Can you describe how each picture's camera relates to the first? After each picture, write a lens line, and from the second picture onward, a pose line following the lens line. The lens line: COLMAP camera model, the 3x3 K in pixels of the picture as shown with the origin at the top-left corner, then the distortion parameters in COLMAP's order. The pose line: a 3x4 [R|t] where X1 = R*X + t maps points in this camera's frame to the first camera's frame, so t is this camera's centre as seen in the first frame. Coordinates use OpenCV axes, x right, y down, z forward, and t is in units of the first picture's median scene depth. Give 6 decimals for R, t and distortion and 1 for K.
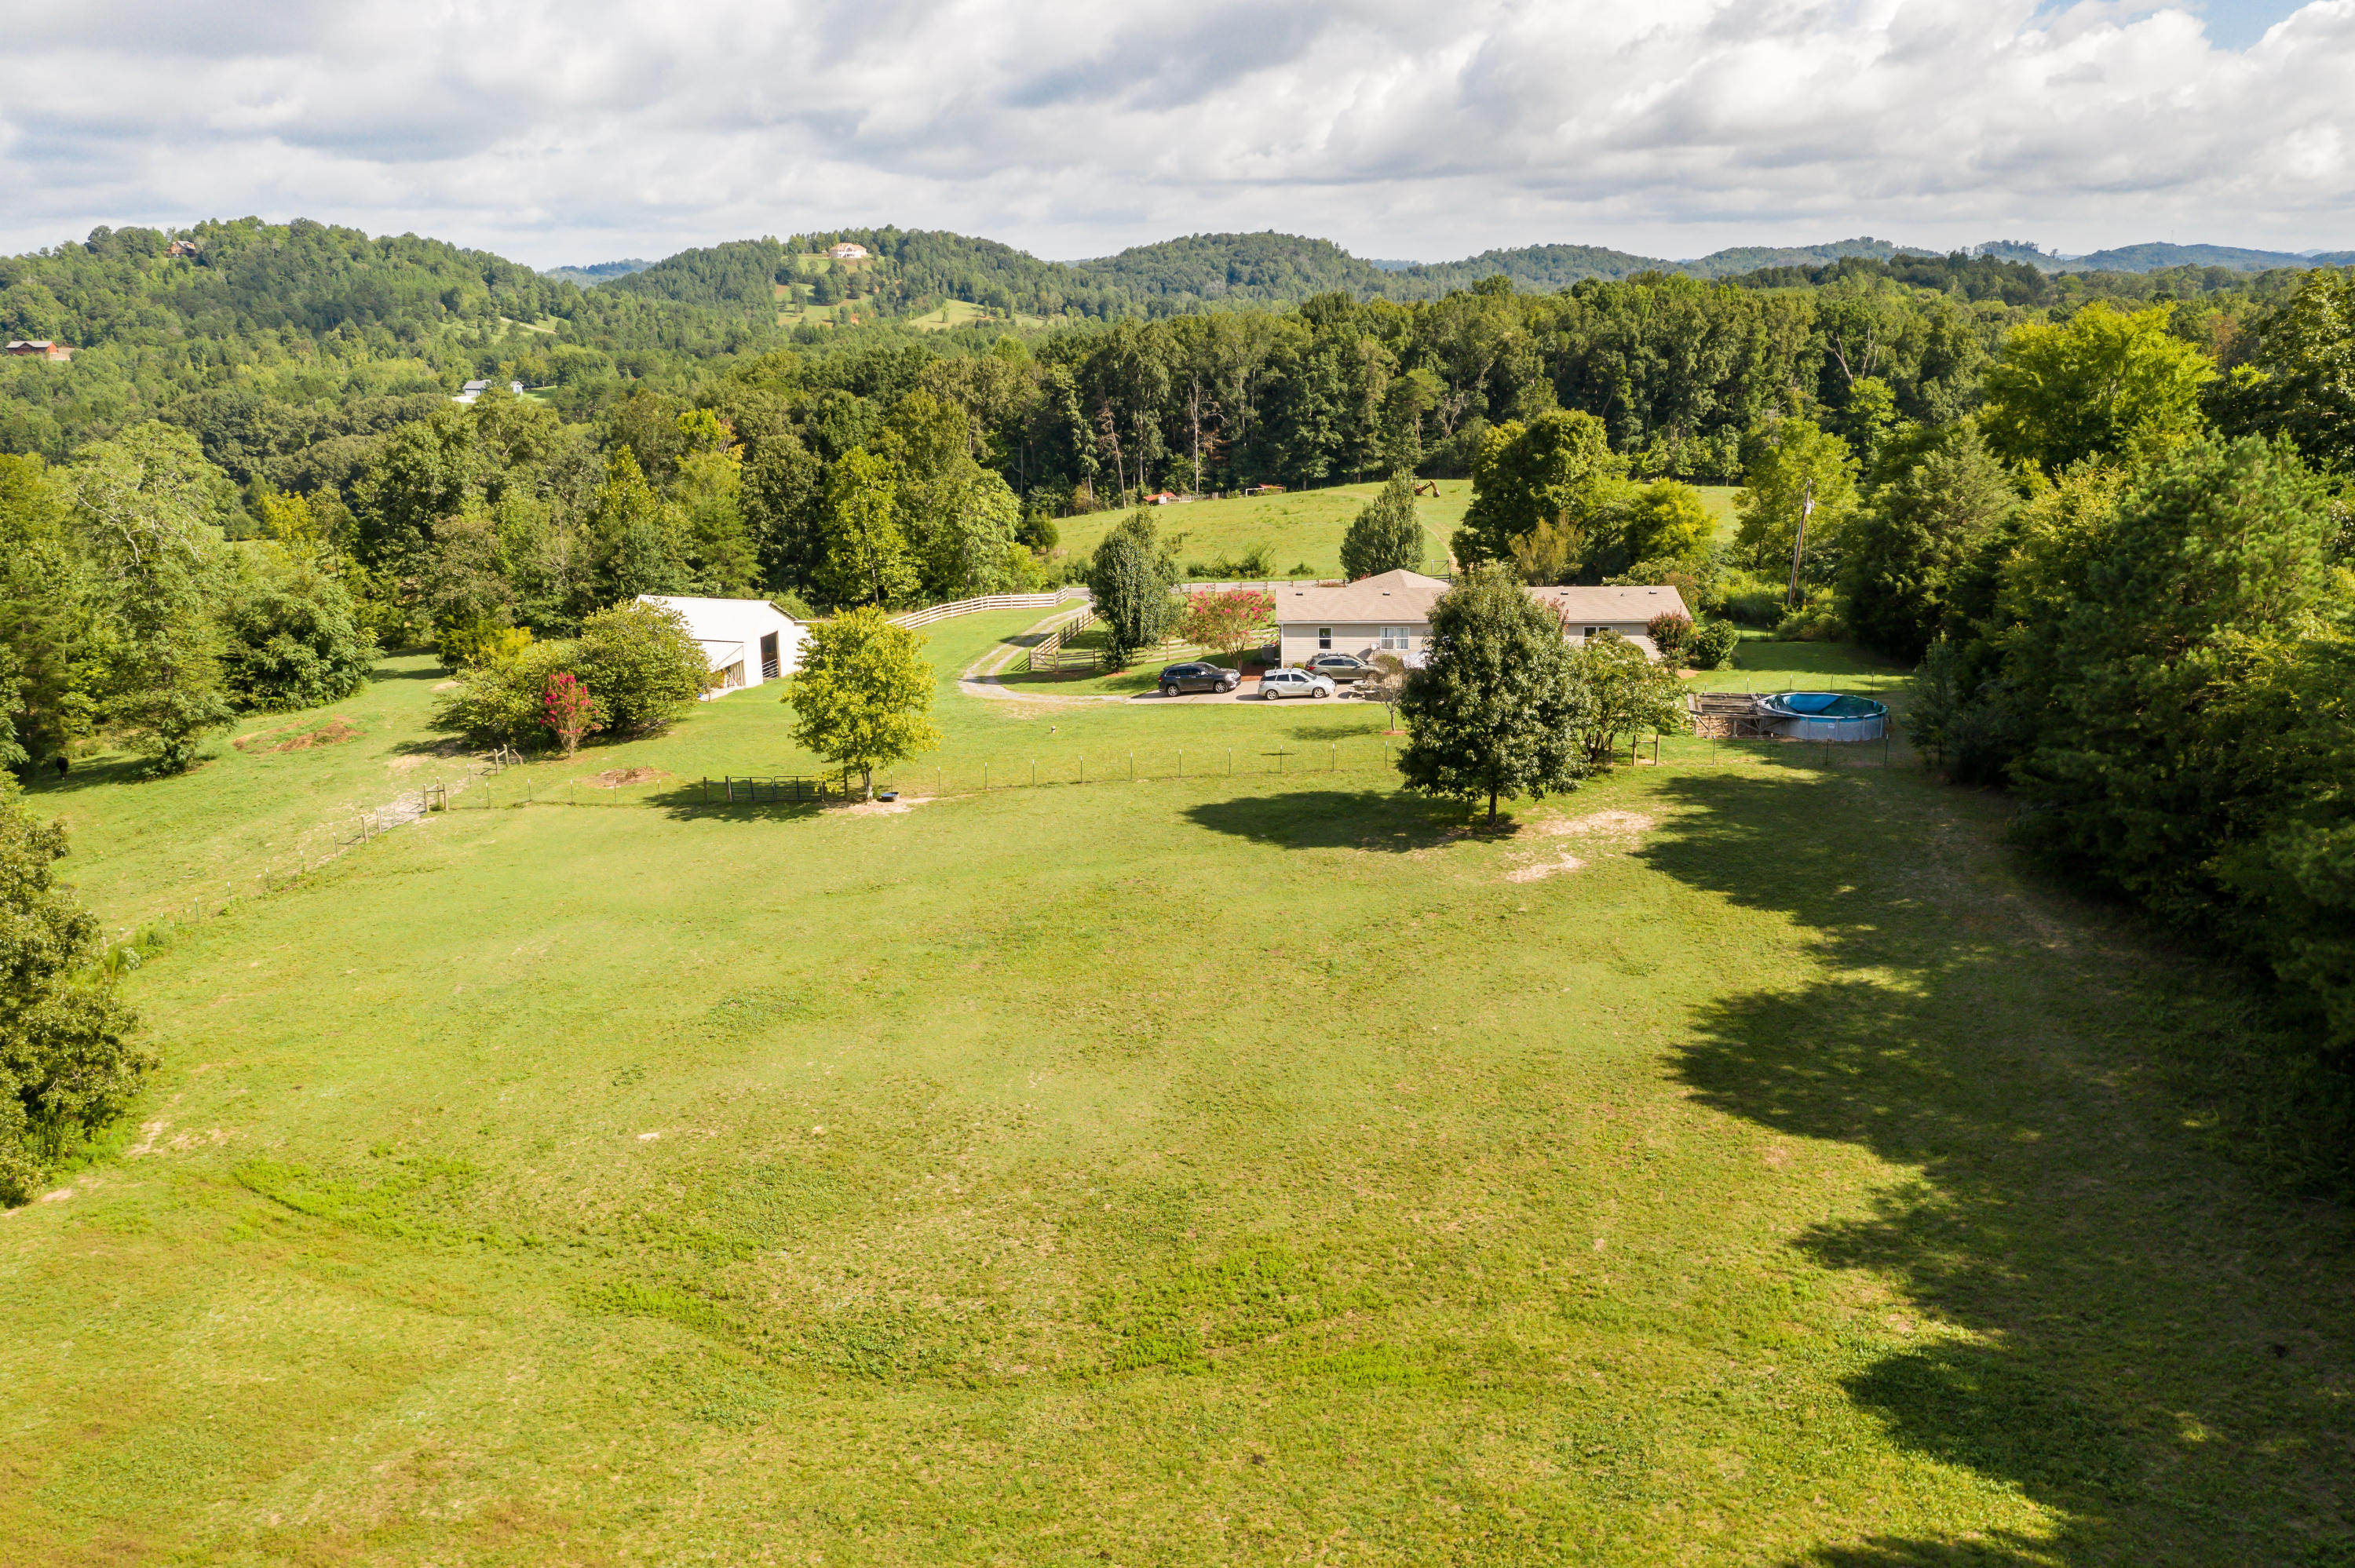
lens RADIAL K [[1876.3, 0, 1169.9], [0, 1876.3, 778.7], [0, 0, 1]] dist [0.001193, 0.010252]
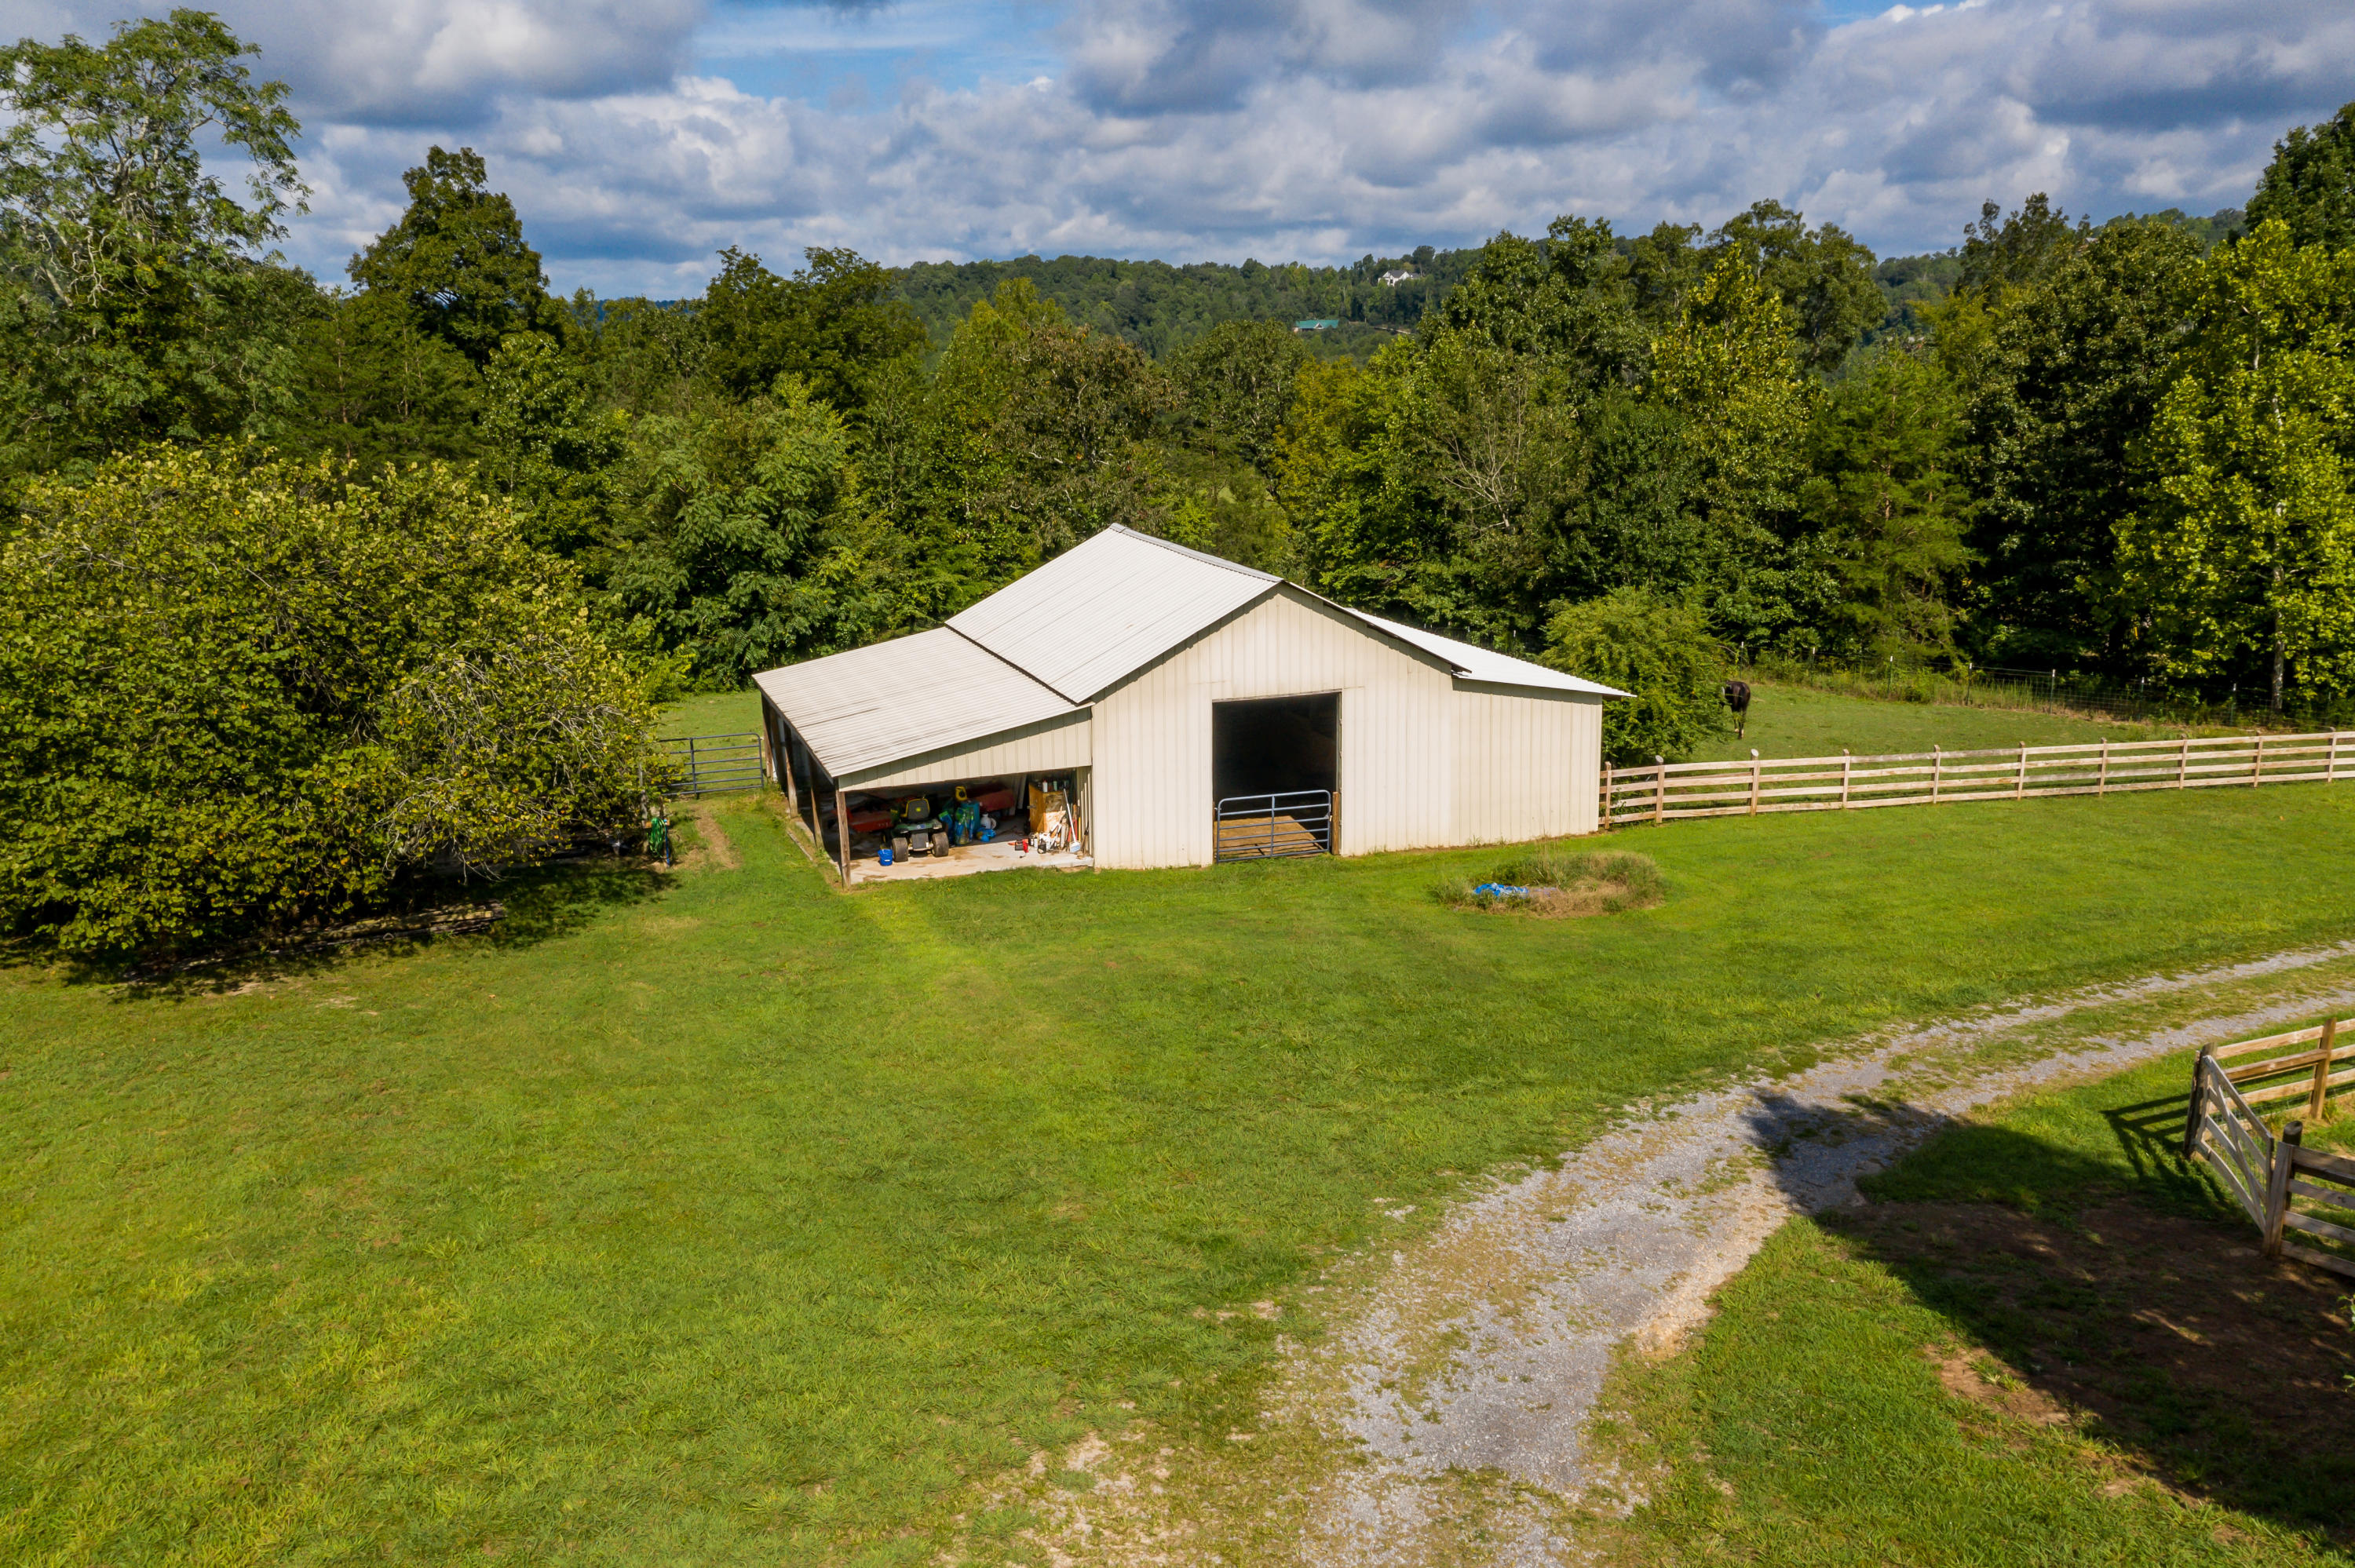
lens RADIAL K [[1876.3, 0, 1169.9], [0, 1876.3, 778.7], [0, 0, 1]] dist [0.001193, 0.010252]
pose [[0.586245, 0.199441, -0.785200, -0.000550], [-0.209738, 0.973543, 0.090685, -0.067892], [0.782513, 0.111523, 0.612565, 0.636869]]
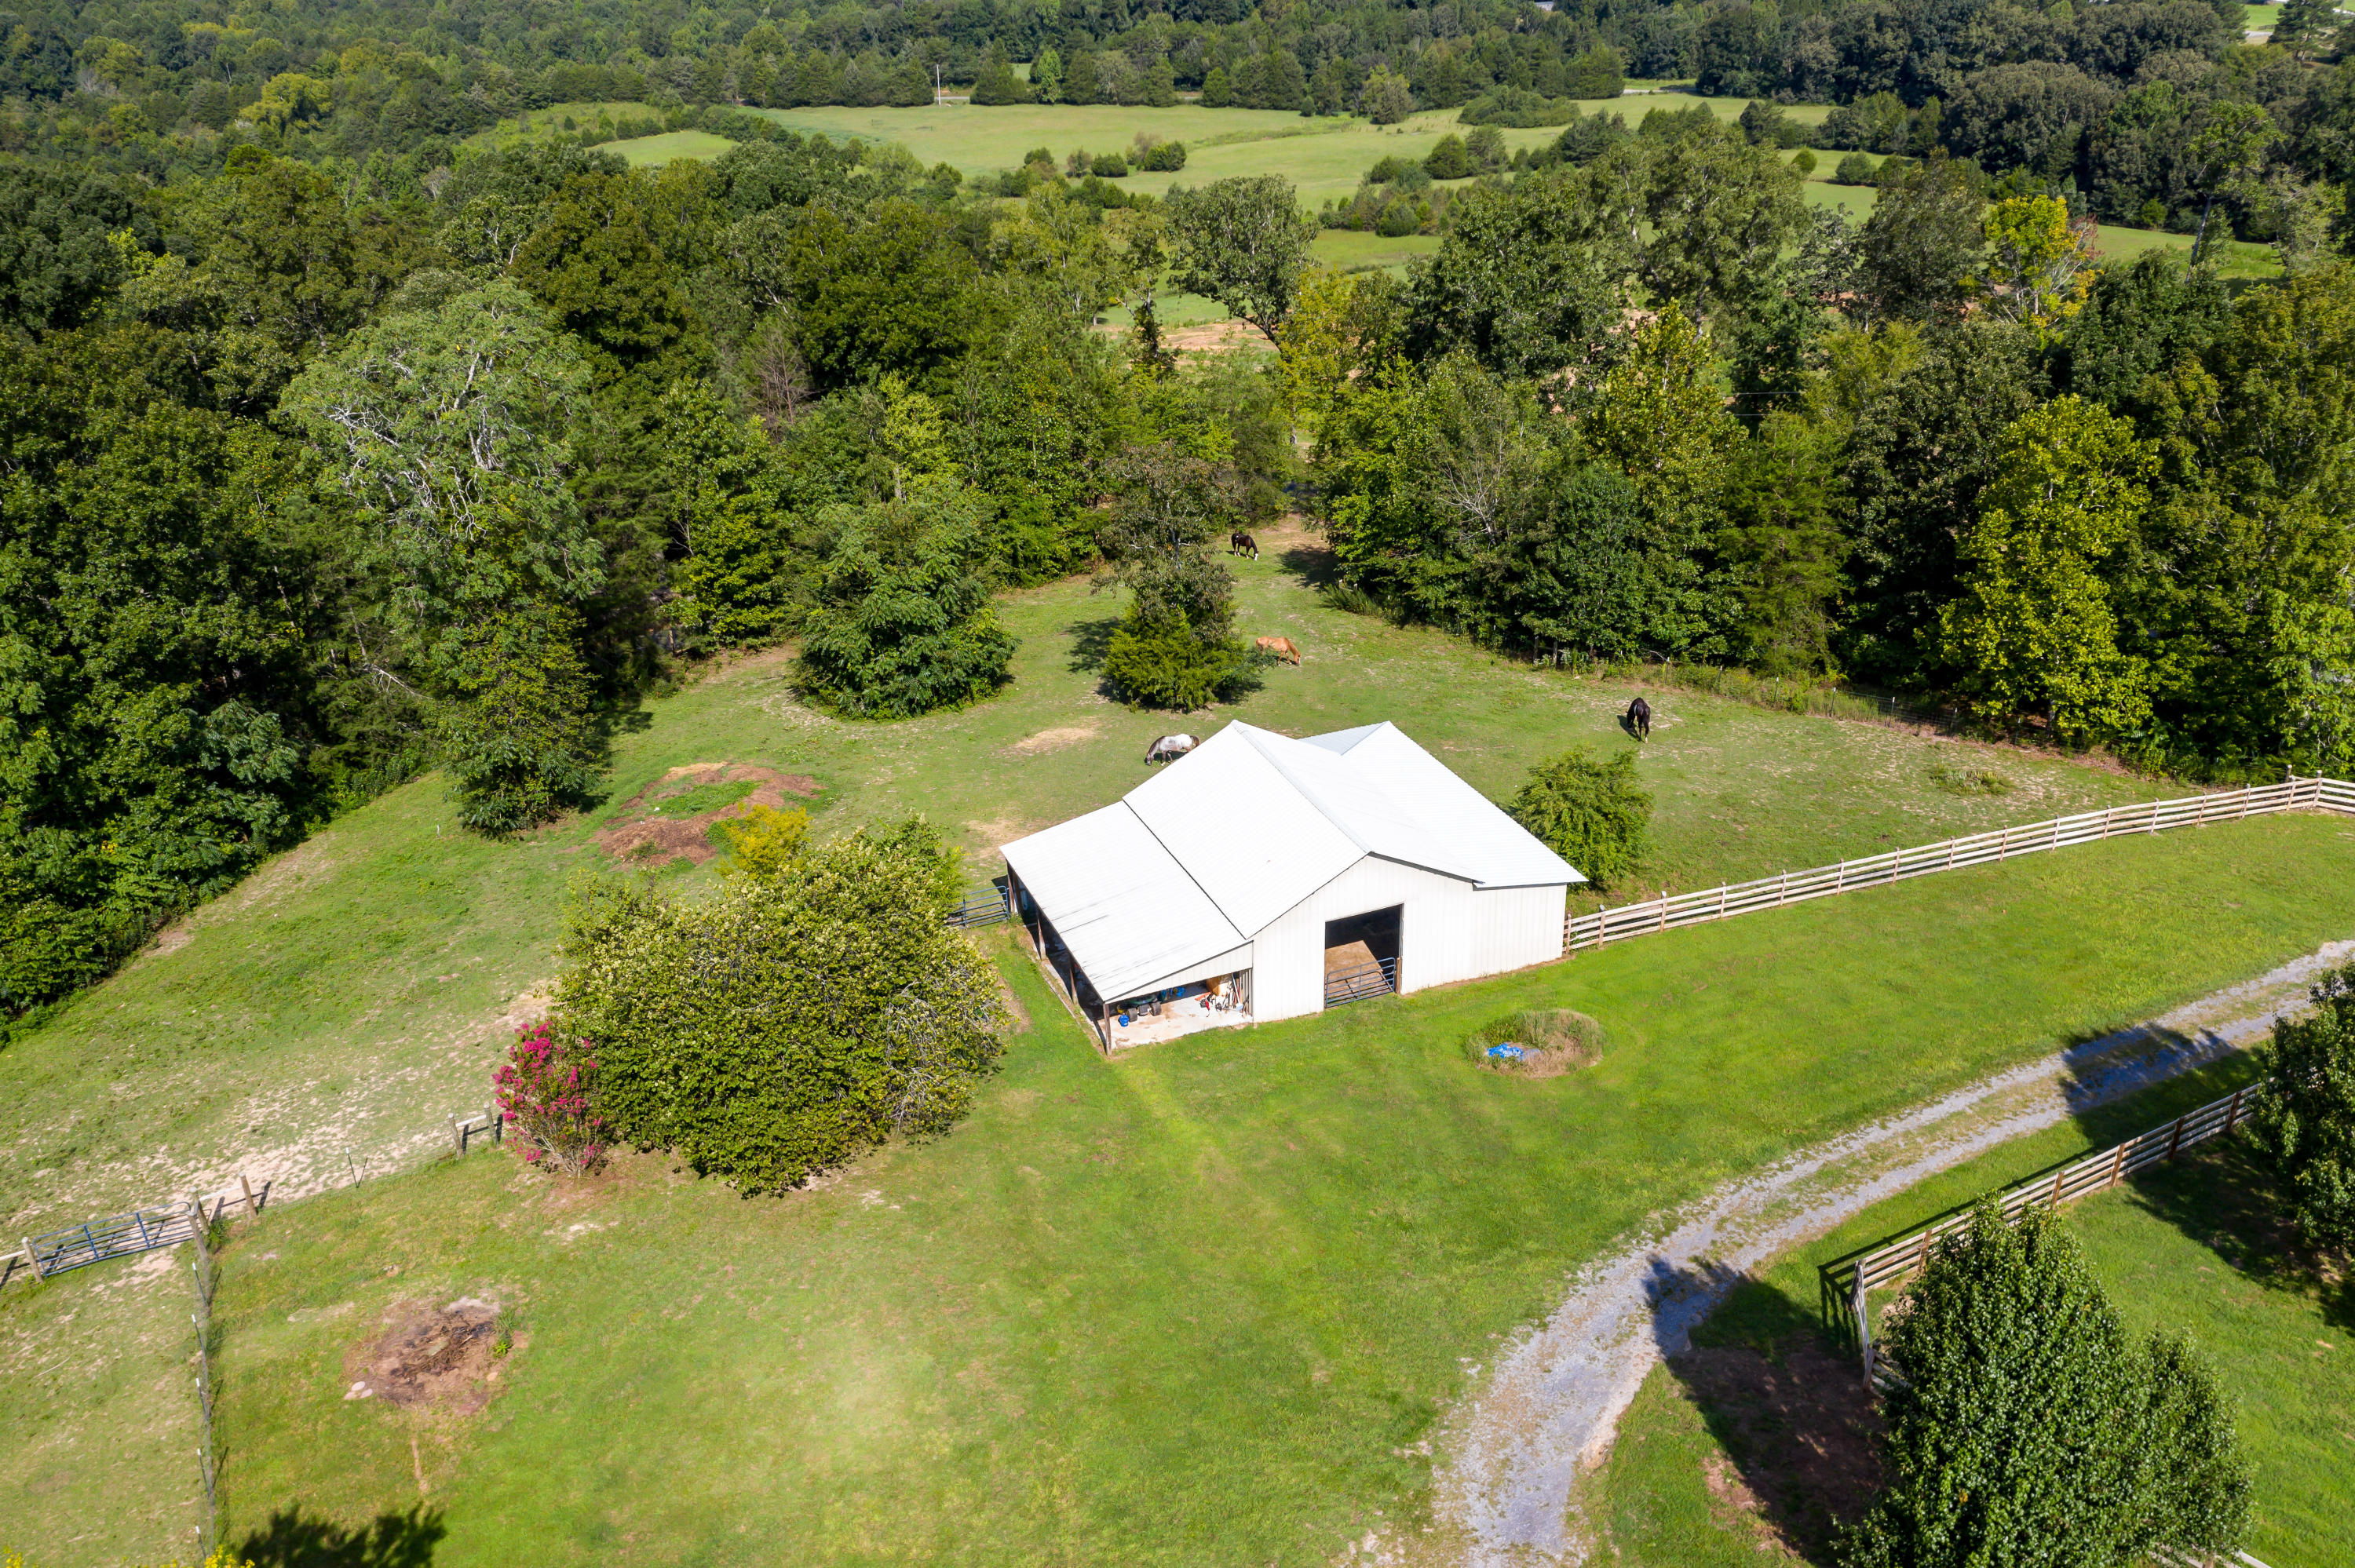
lens RADIAL K [[1876.3, 0, 1169.9], [0, 1876.3, 778.7], [0, 0, 1]] dist [0.001193, 0.010252]
pose [[0.615707, 0.349407, -0.706272, 0.047994], [-0.192681, 0.935863, 0.295016, -0.178864], [0.764055, -0.045558, 0.643541, 0.529214]]
